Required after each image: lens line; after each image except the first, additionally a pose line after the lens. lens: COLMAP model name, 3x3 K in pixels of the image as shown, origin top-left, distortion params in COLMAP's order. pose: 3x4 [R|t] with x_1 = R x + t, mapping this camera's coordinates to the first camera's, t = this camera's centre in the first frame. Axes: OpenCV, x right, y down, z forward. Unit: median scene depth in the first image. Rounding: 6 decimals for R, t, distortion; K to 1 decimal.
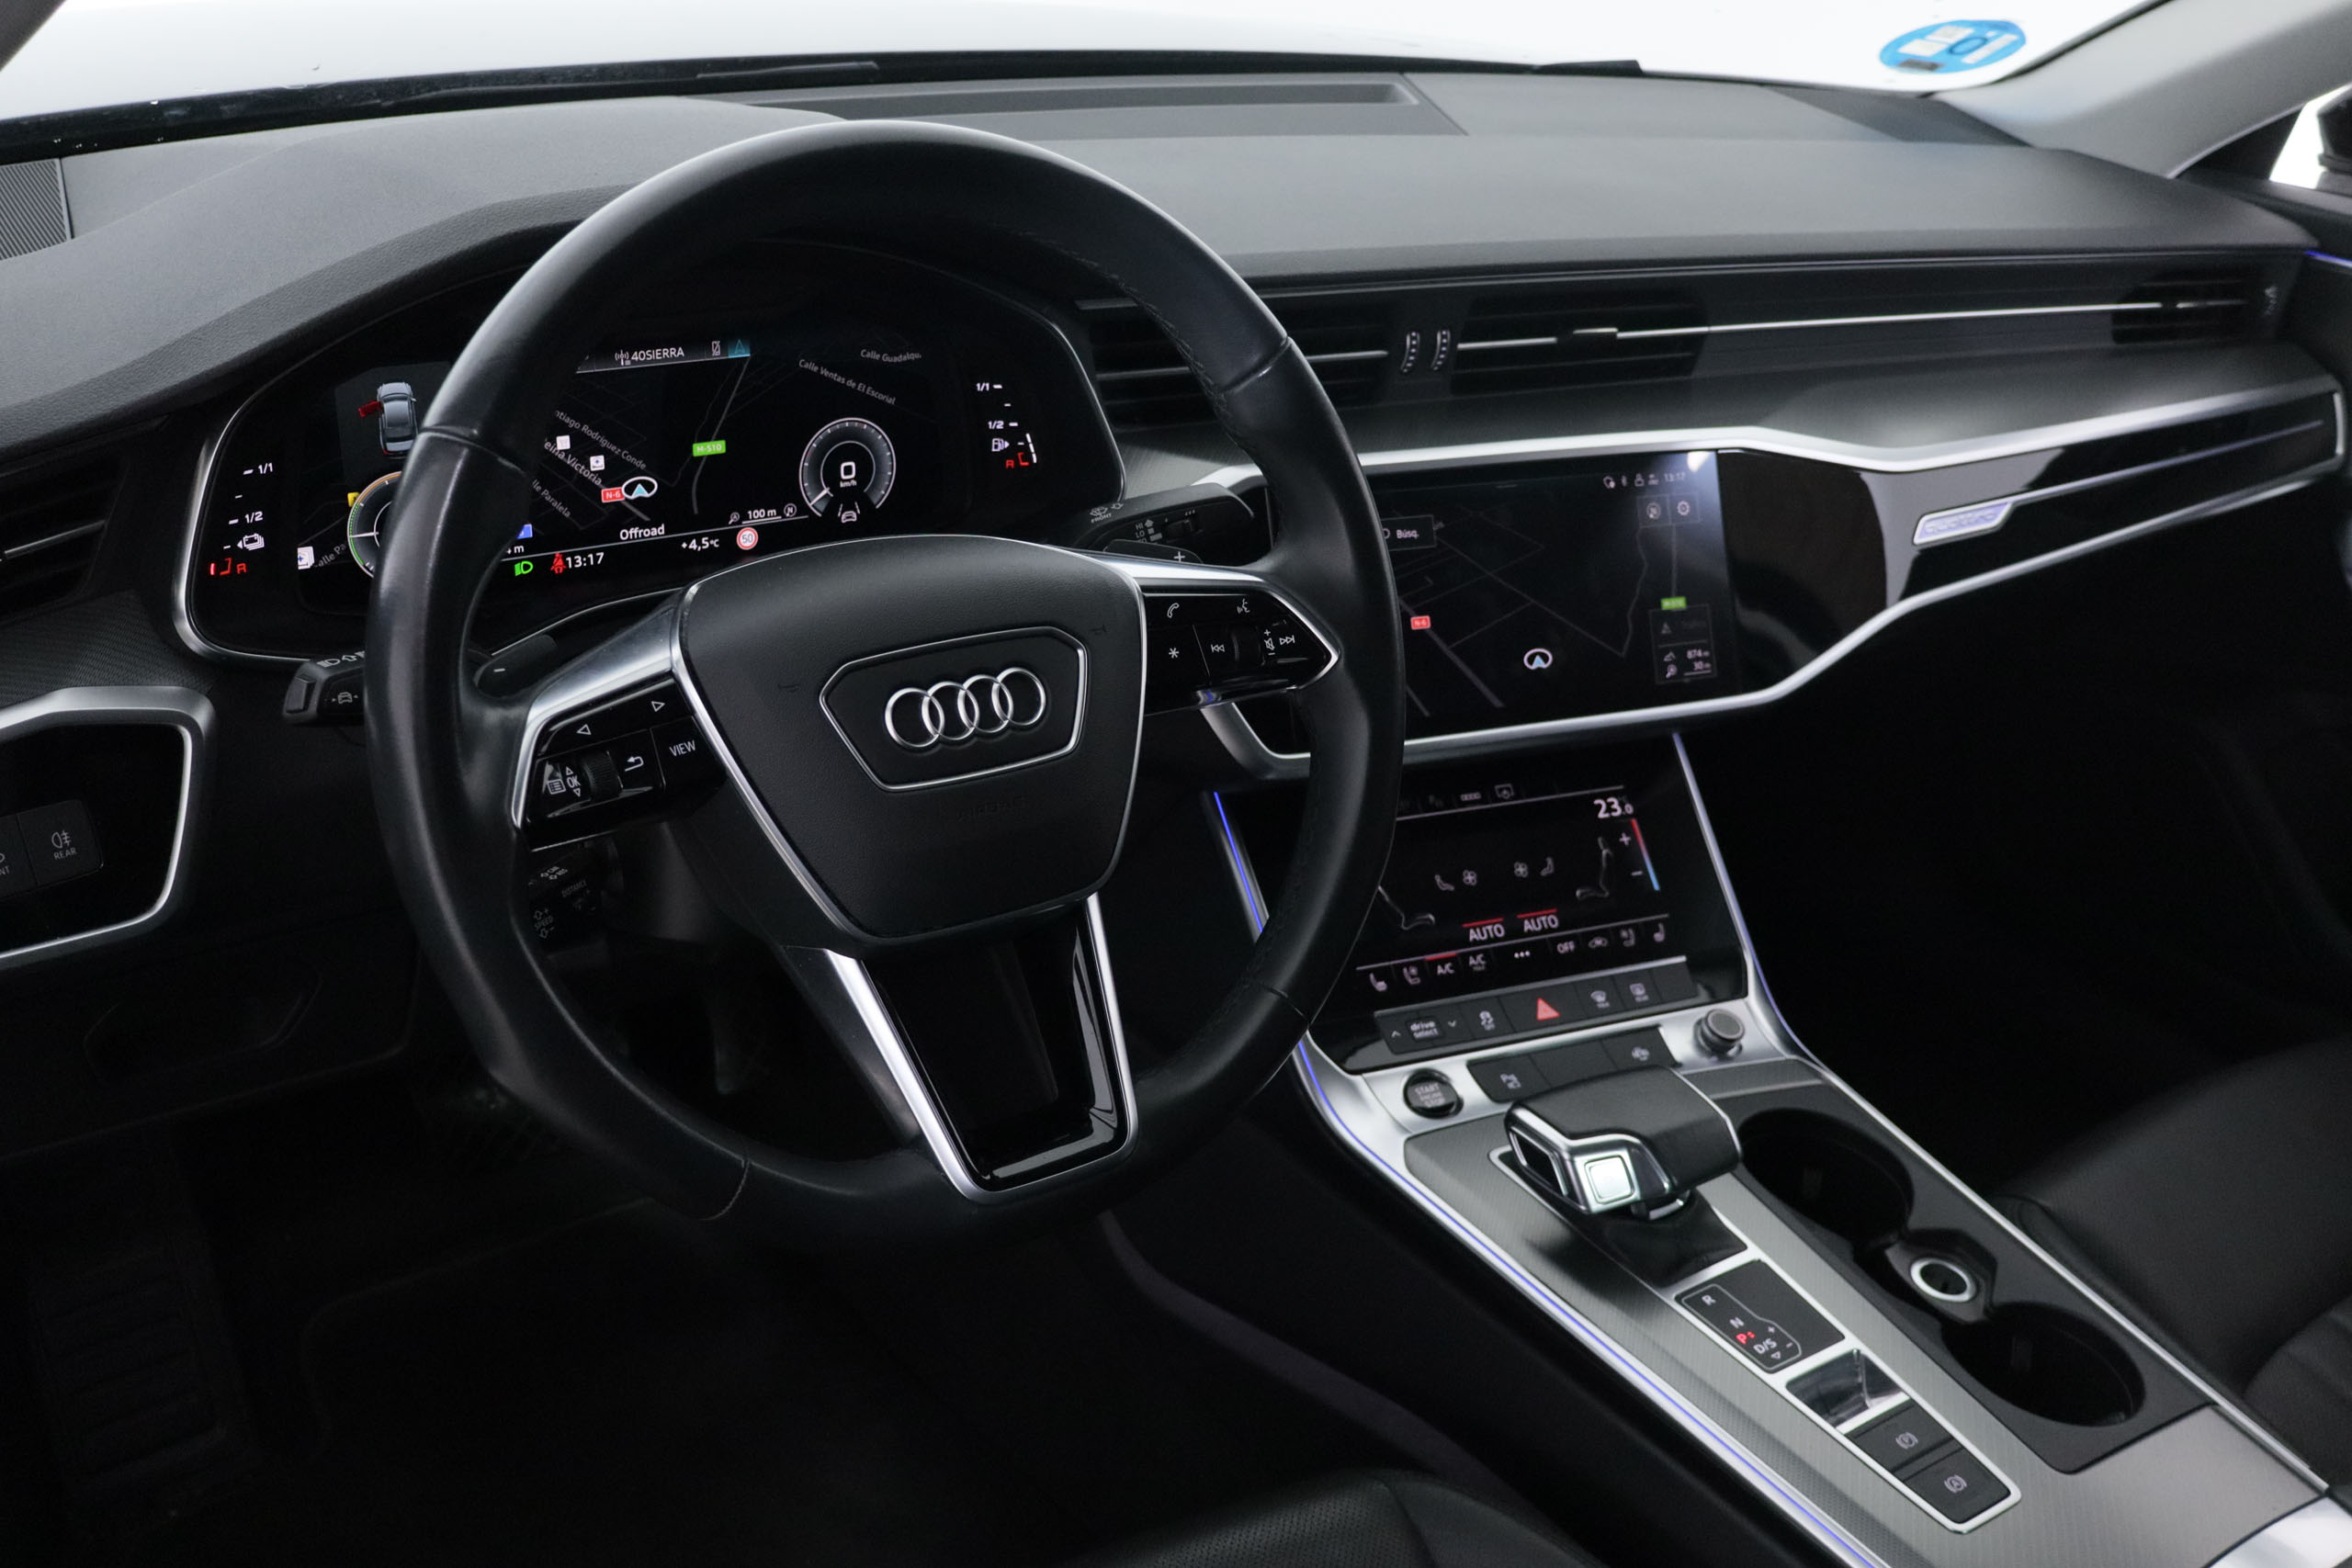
lens RADIAL K [[2290.9, 0, 1172.5], [0, 2290.9, 780.9], [0, 0, 1]] dist [0.026517, 0.016907]
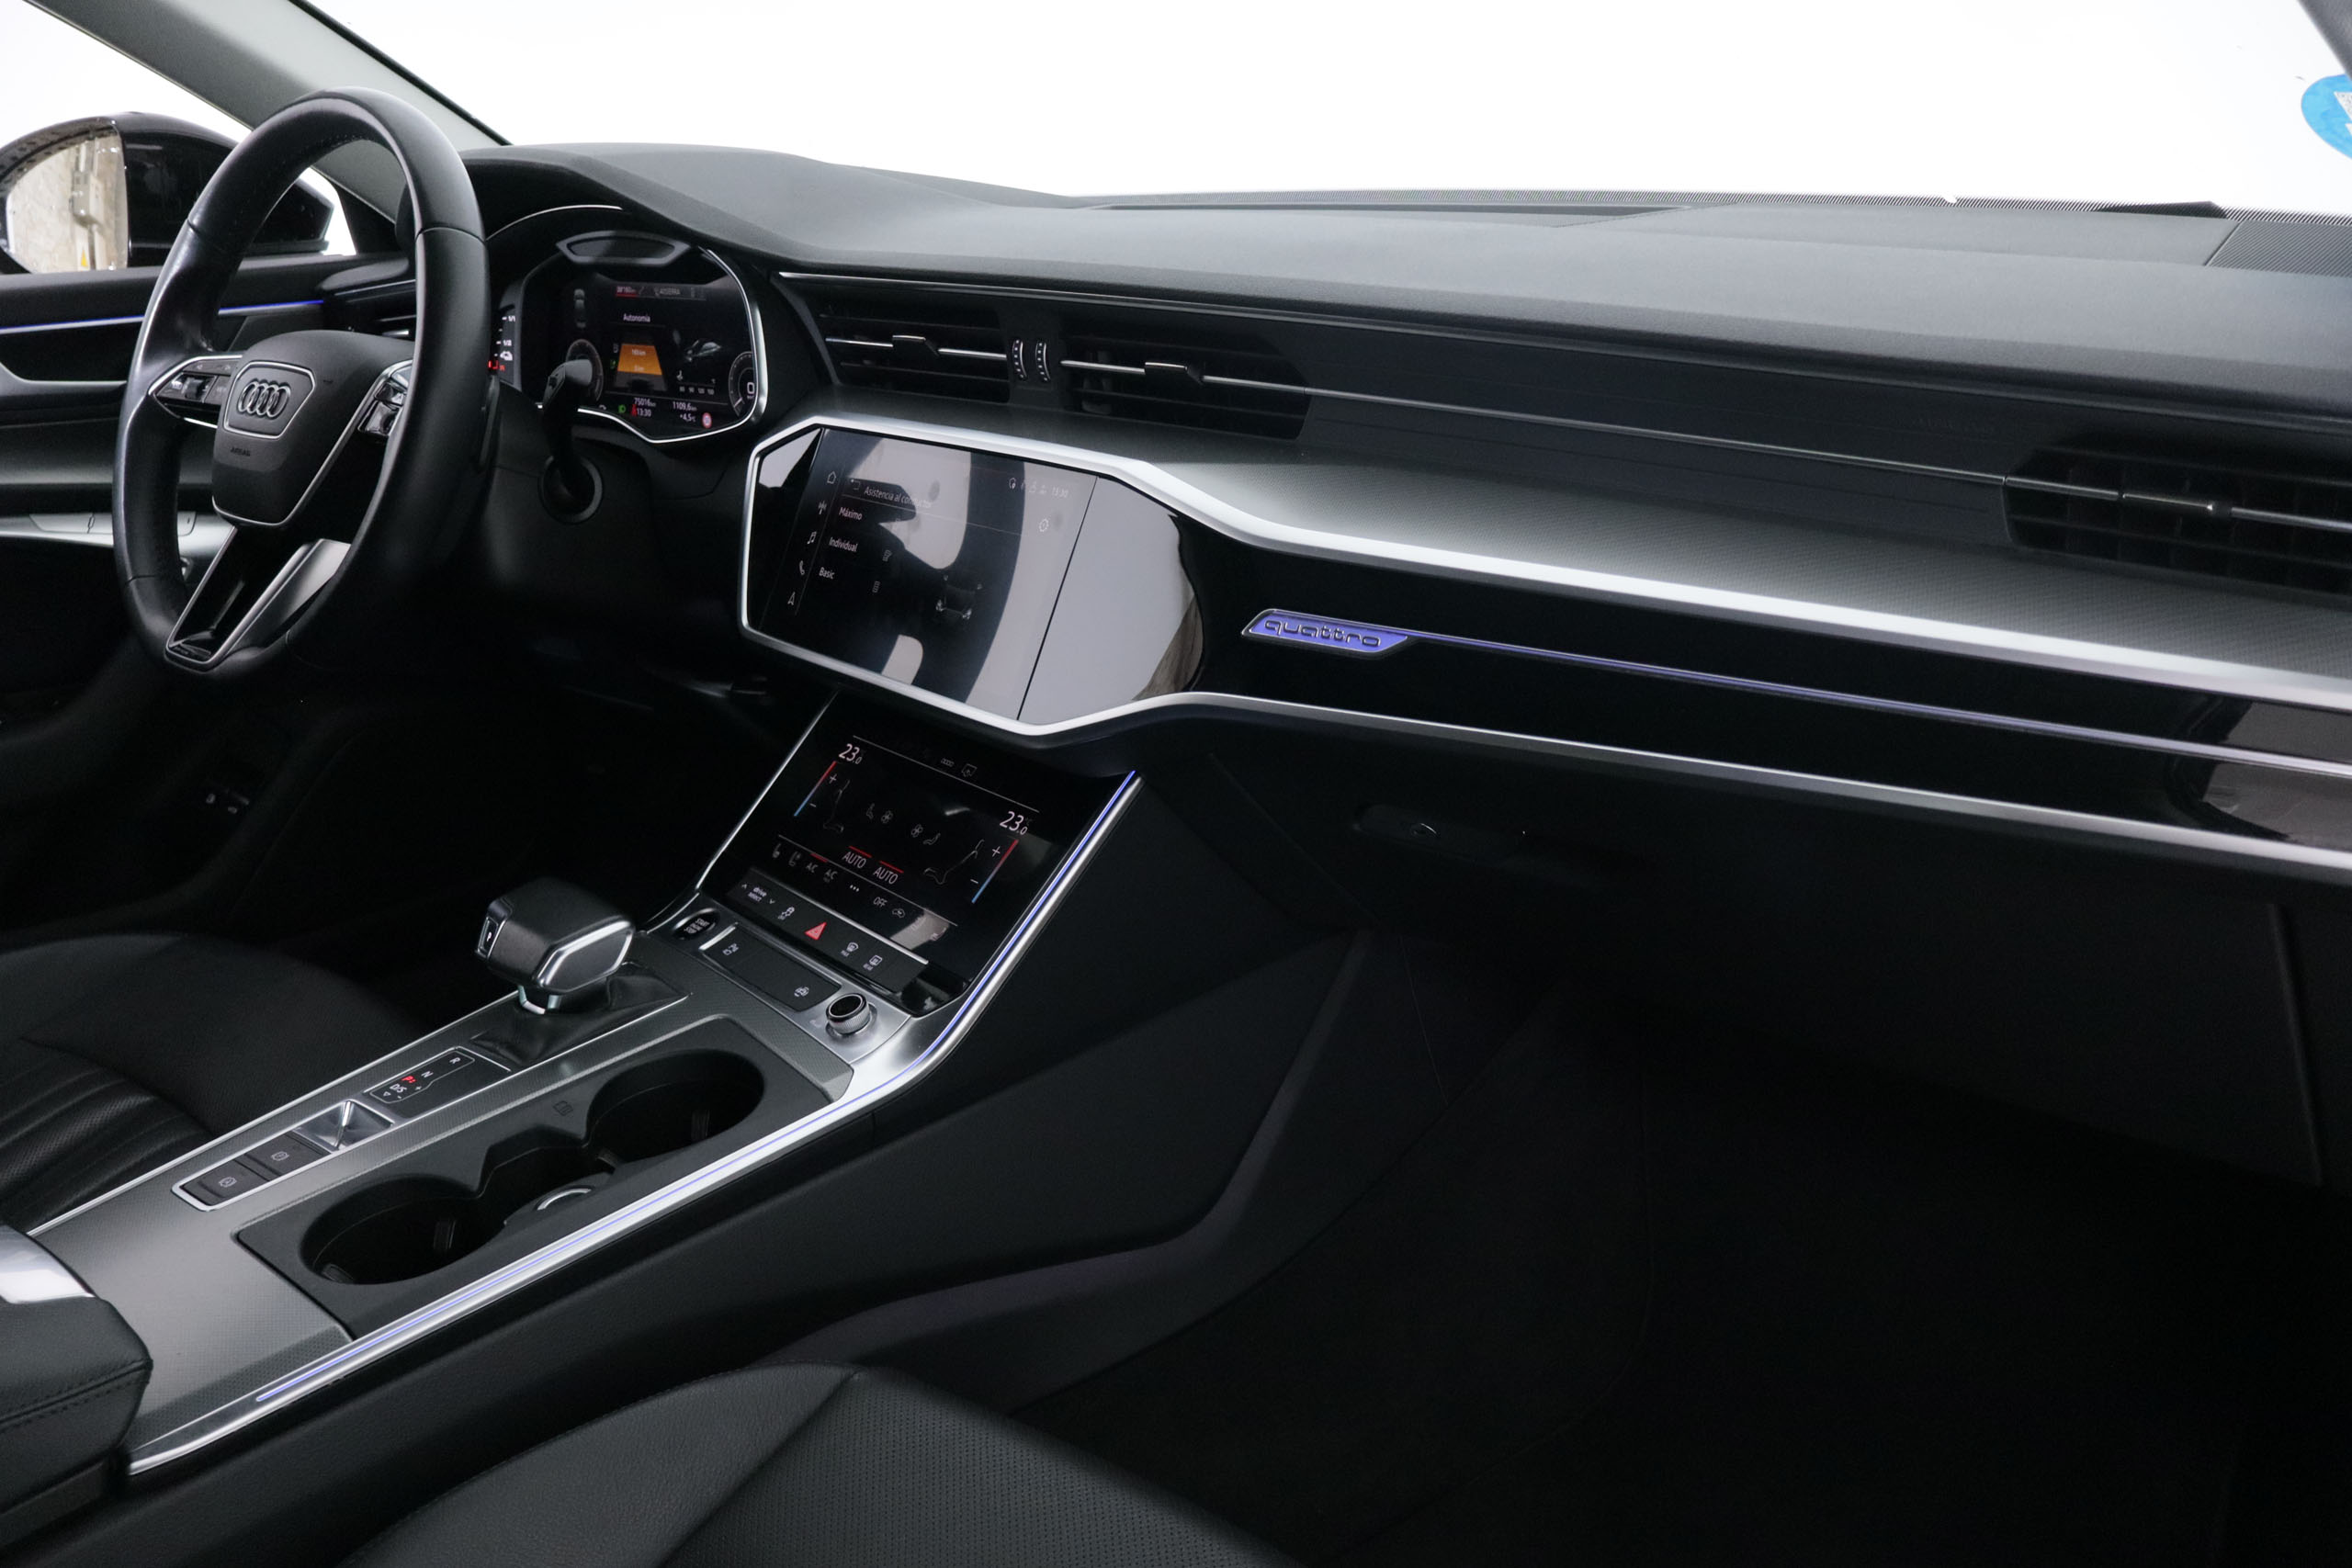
lens RADIAL K [[1967.6, 0, 1178.2], [0, 1967.6, 785.4], [0, 0, 1]] dist [0.001752, -0.002530]
pose [[0.244911, 0.222690, -0.943625, 1.057189], [-0.377682, 0.918297, 0.118688, -0.137475], [0.892959, 0.327322, 0.309007, 0.831133]]
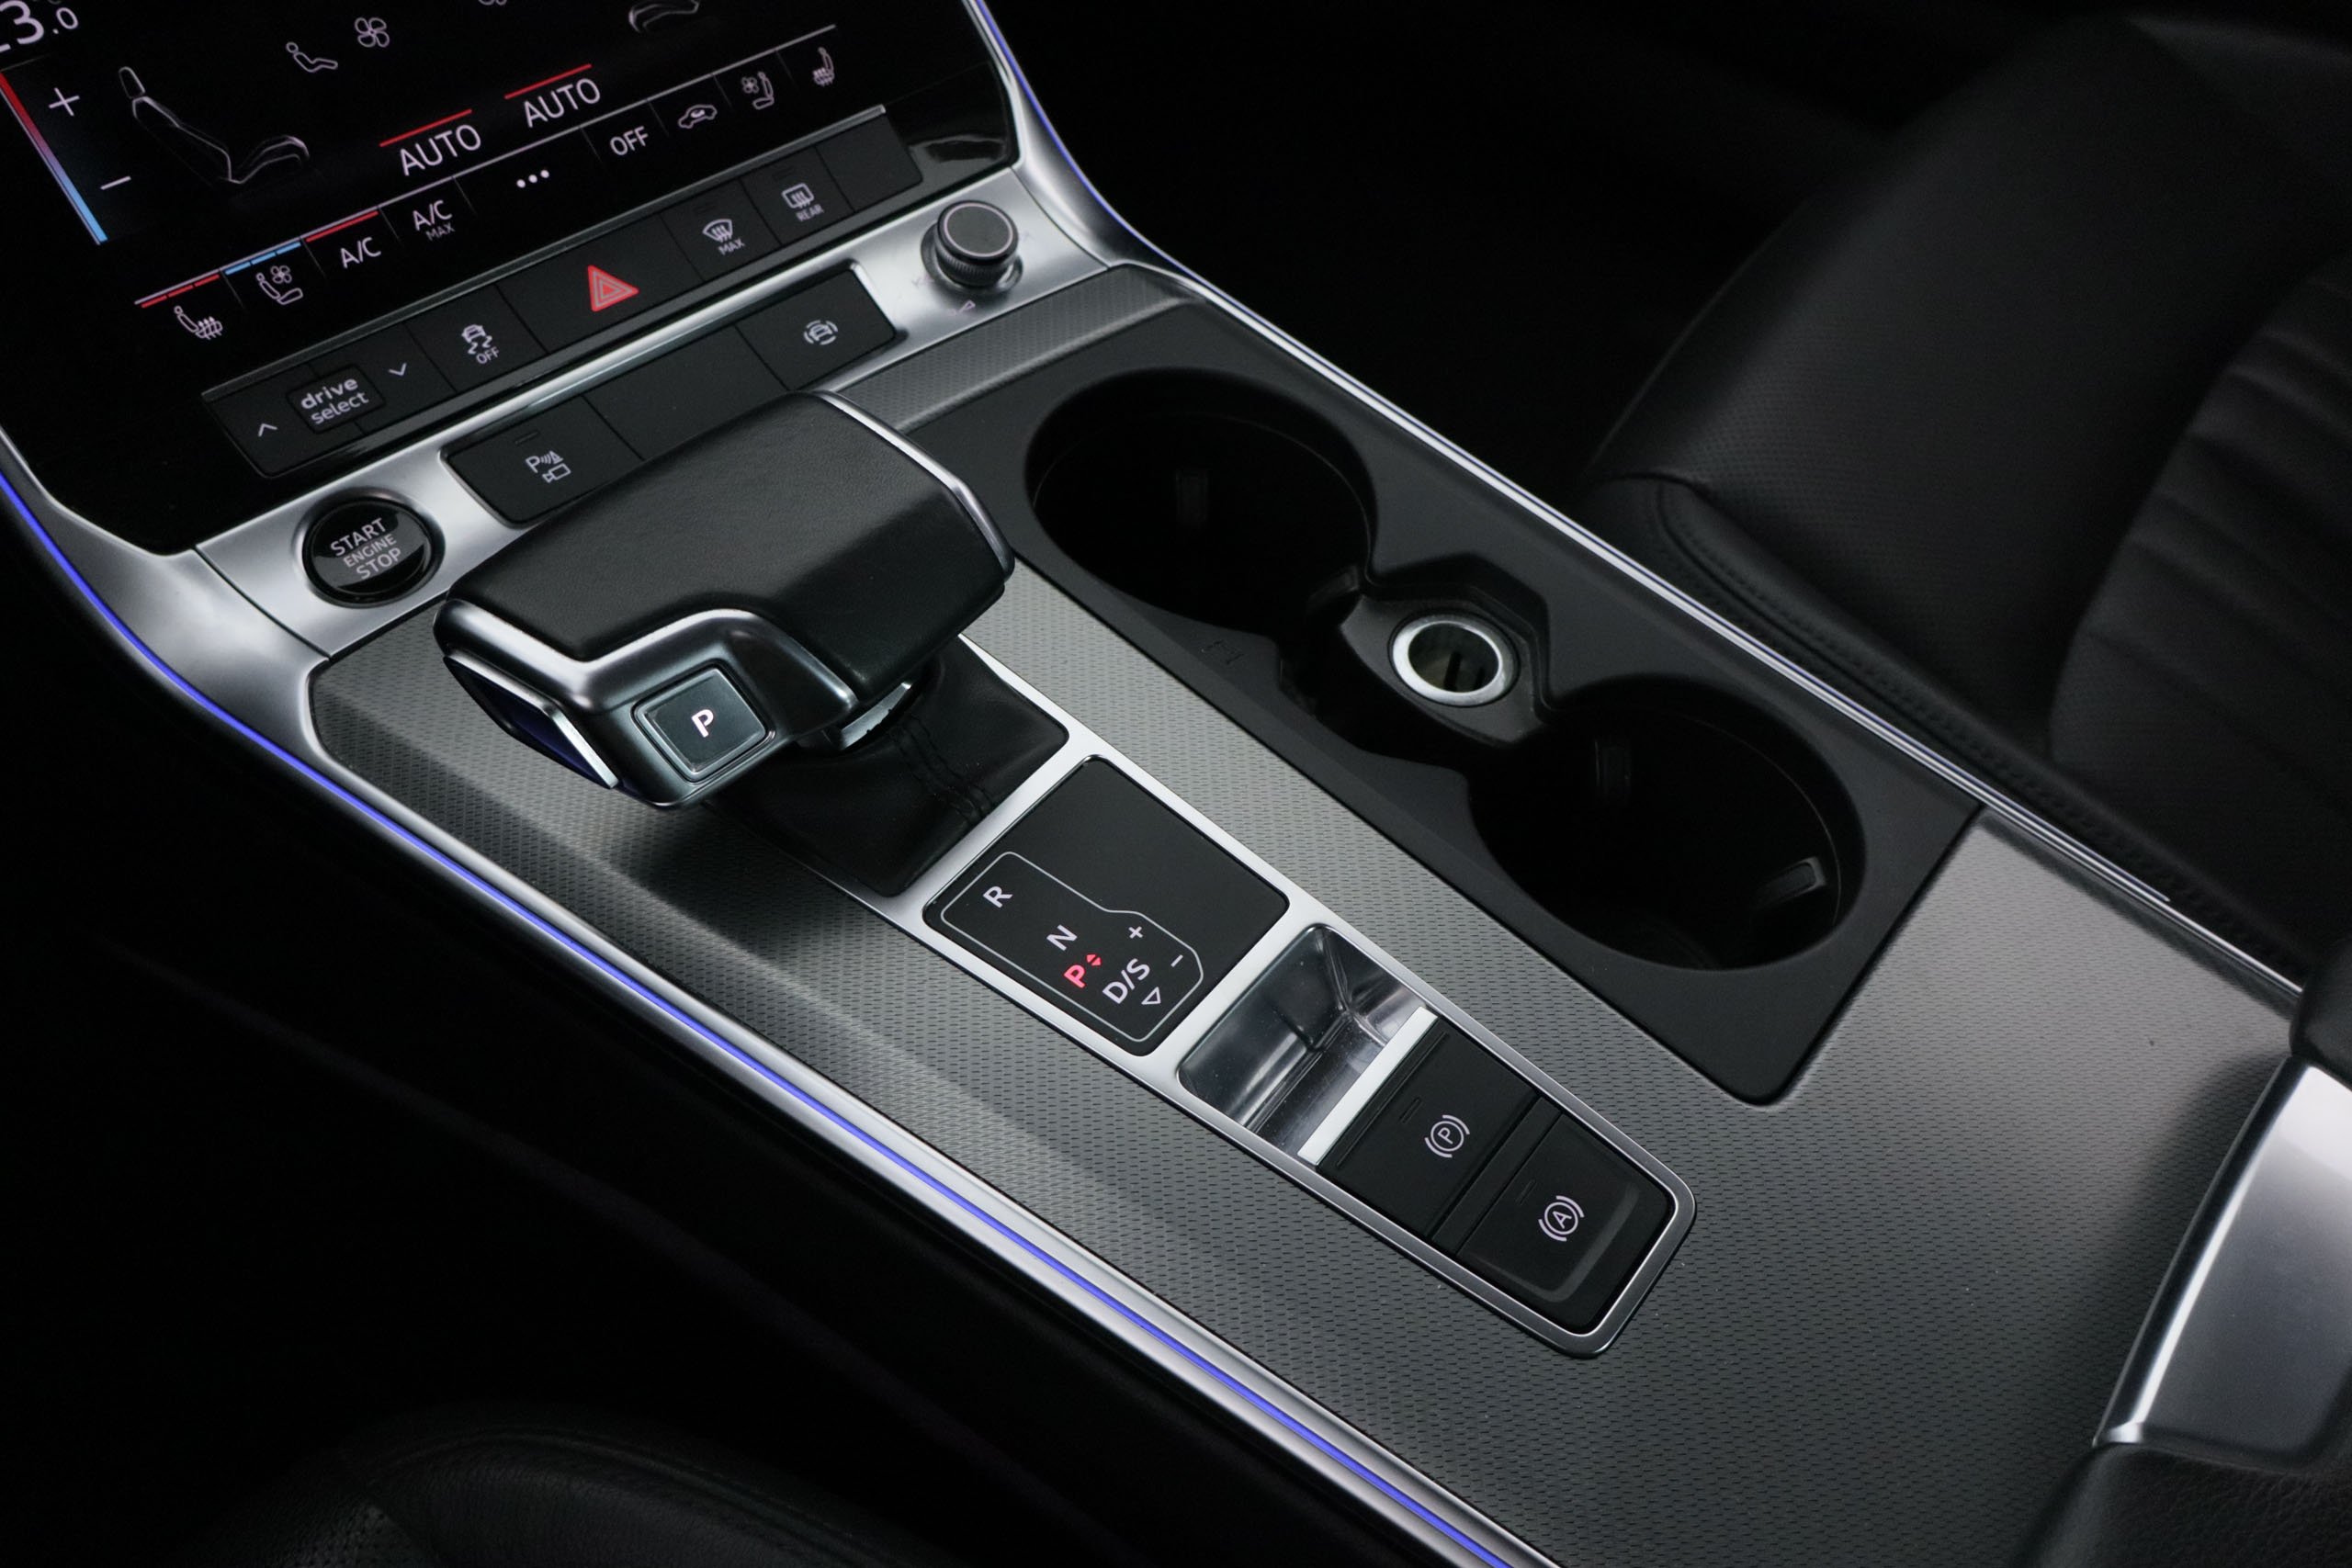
lens RADIAL K [[1967.6, 0, 1178.2], [0, 1967.6, 785.4], [0, 0, 1]] dist [0.001752, -0.002530]
pose [[0.950241, -0.270443, 0.154605, 0.182004], [0.185582, 0.890074, 0.416327, 0.042495], [-0.250202, -0.366919, 0.895974, 0.553787]]
